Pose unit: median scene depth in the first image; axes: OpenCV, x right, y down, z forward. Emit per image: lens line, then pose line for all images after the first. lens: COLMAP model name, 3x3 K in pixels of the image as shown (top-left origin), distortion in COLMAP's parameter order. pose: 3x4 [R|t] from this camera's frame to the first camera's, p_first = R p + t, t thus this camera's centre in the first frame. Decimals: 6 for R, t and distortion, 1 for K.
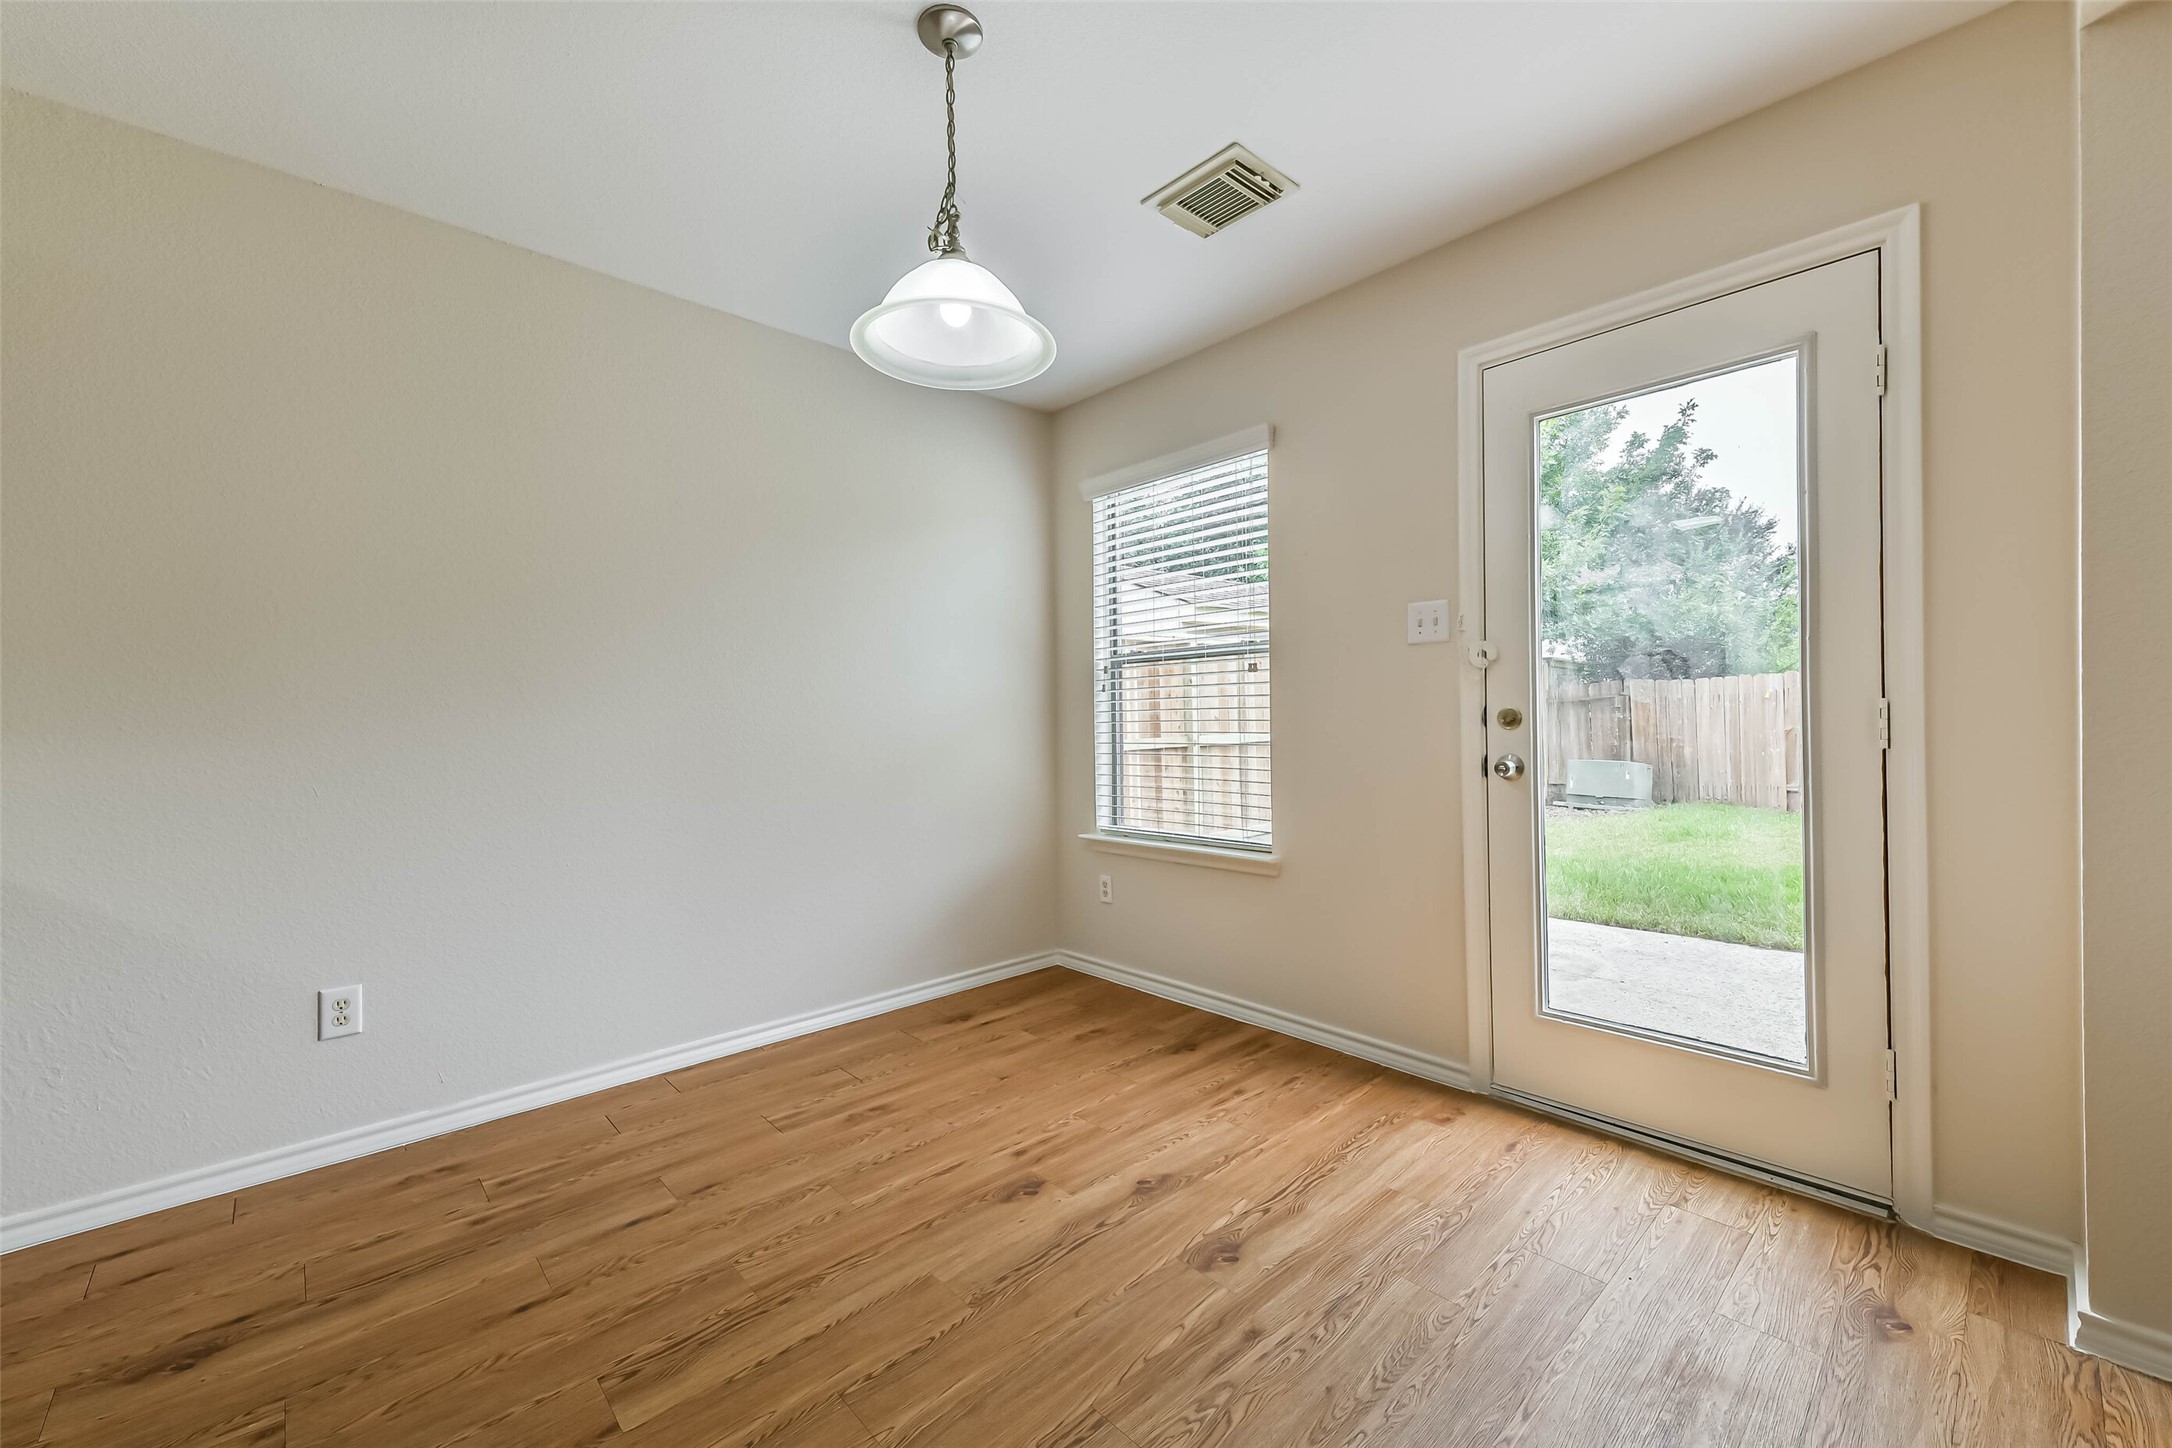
lens RADIAL K [[882.0, 0, 1089.4], [0, 882.0, 724.9], [0, 0, 1]] dist [0.026495, -0.011298]
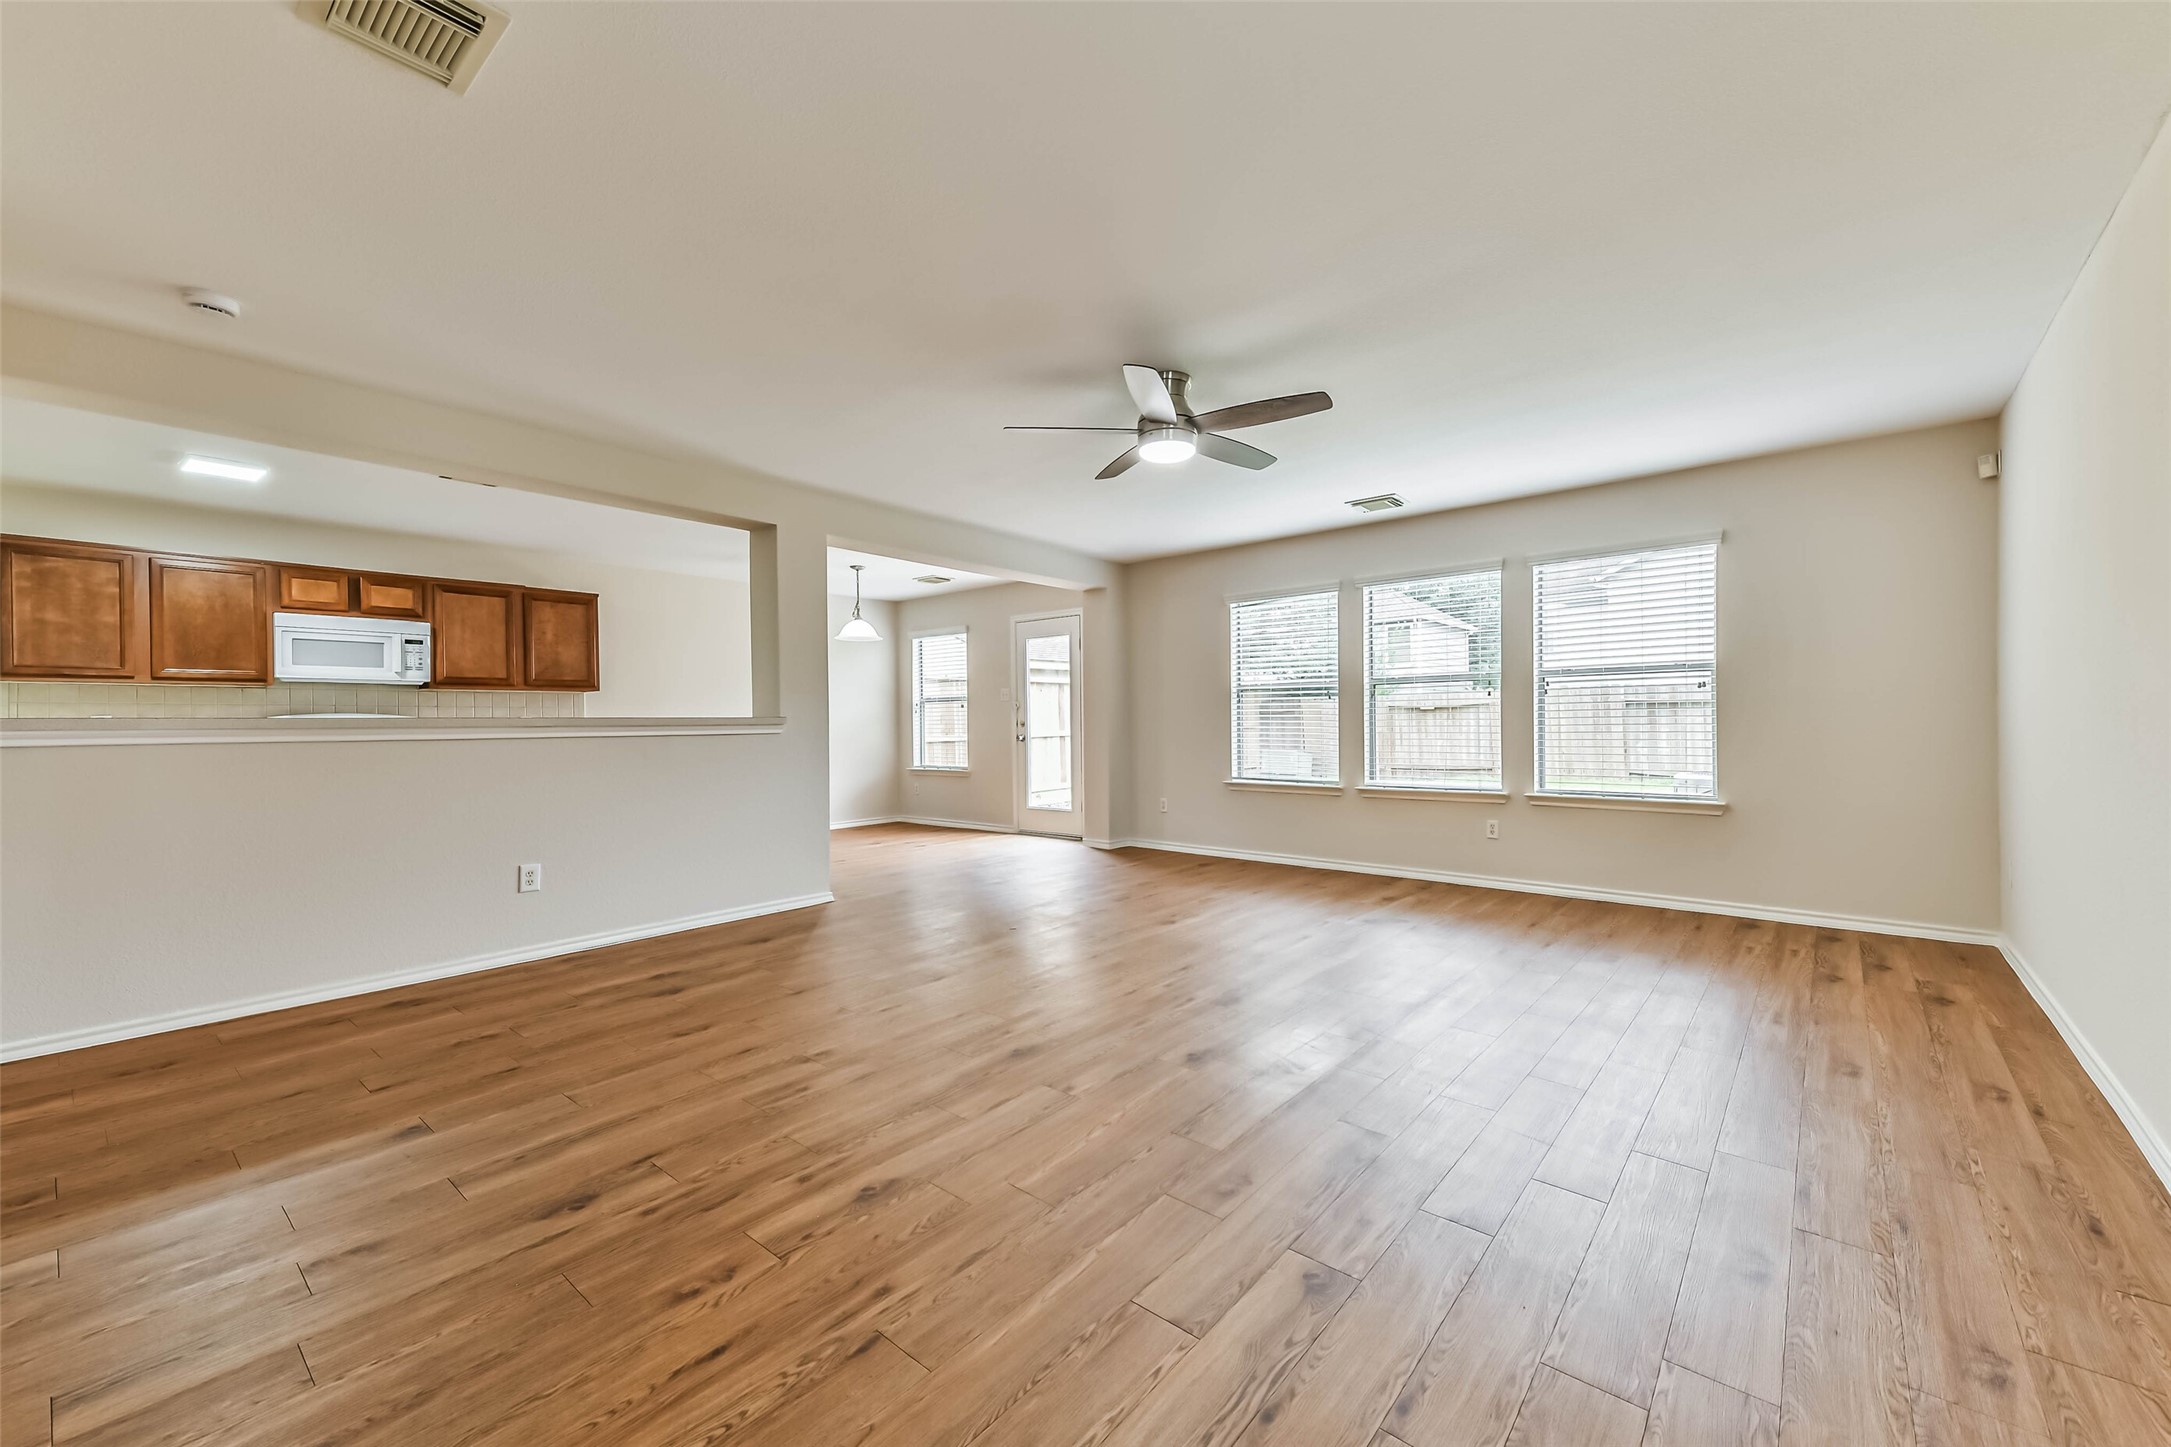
lens RADIAL K [[846.3, 0, 1077.8], [0, 846.3, 729.2], [0, 0, 1]] dist [0.023482, -0.000224]
pose [[0.995140, -0.001059, 0.098469, 0.244400], [0.000761, 0.999995, 0.003065, 0.002522], [-0.098471, -0.002975, 0.995135, -1.556956]]
